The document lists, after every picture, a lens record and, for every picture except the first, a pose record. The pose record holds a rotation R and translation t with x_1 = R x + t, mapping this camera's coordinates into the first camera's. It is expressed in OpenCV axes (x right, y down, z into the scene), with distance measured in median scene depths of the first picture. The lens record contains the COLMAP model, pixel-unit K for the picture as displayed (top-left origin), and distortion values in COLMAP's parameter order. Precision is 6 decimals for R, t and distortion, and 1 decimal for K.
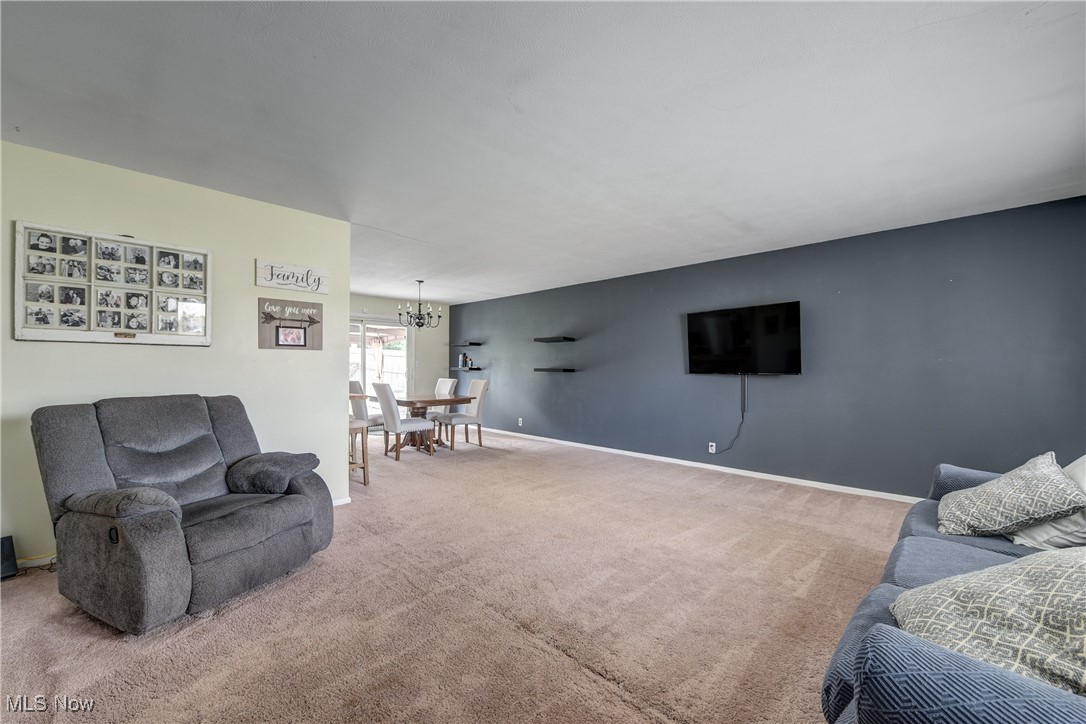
lens RADIAL K [[436.6, 0, 544.8], [0, 436.6, 367.3], [0, 0, 1]] dist [-0.004564, -0.000598]
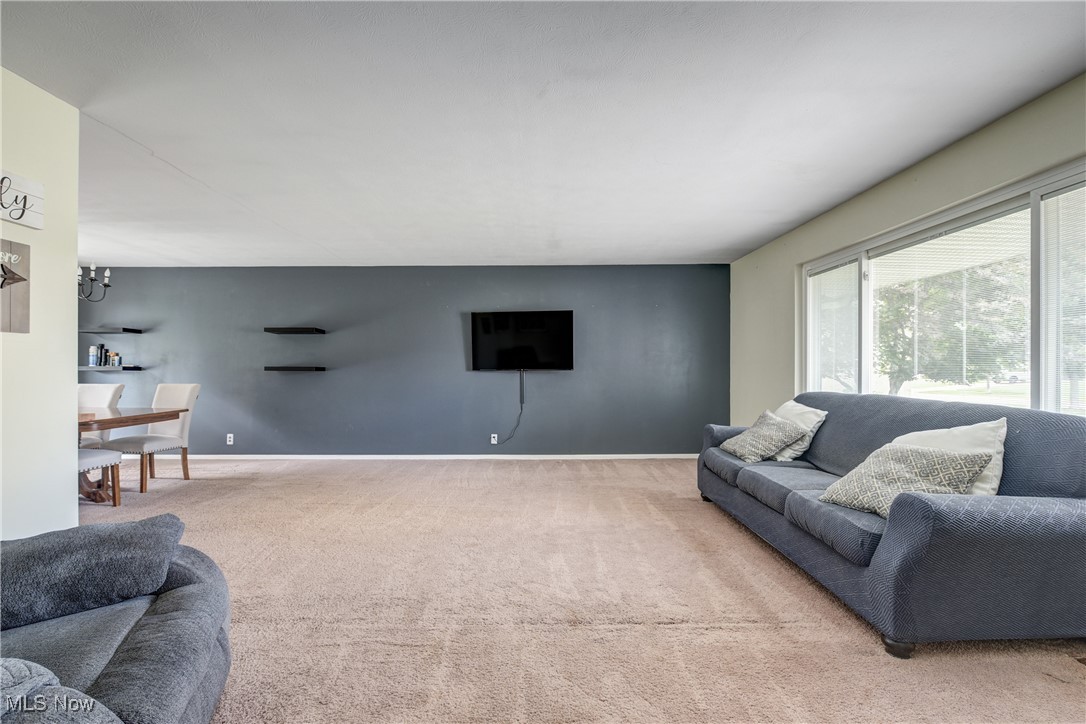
lens RADIAL K [[452.9, 0, 539.3], [0, 452.9, 364.8], [0, 0, 1]] dist [-0.006938, -0.000437]
pose [[0.712141, -0.002942, 0.702030, -0.474788], [0.004043, 0.999992, 0.000089, 0.001996], [-0.702025, 0.002775, 0.712147, 0.182613]]
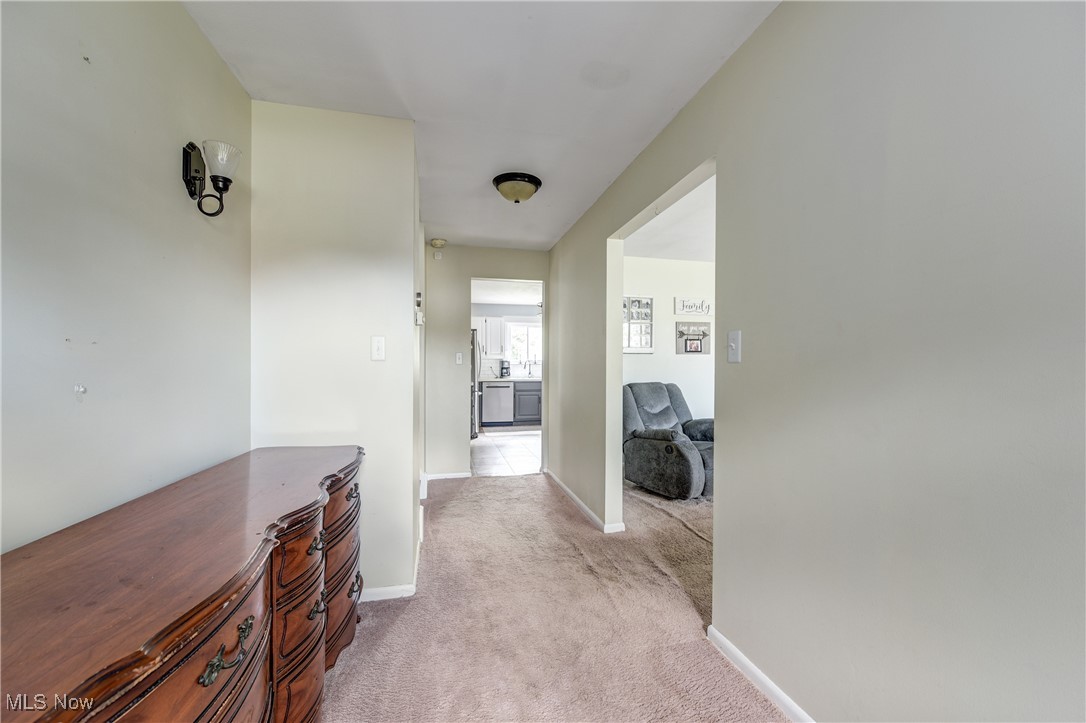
lens RADIAL K [[436.6, 0, 545.7], [0, 436.6, 361.9], [0, 0, 1]] dist [-0.004564, -0.000598]
pose [[0.848998, -0.005861, -0.528364, -0.217428], [0.003977, 0.999981, -0.004701, -0.009297], [0.528381, 0.001890, 0.849005, -0.562457]]
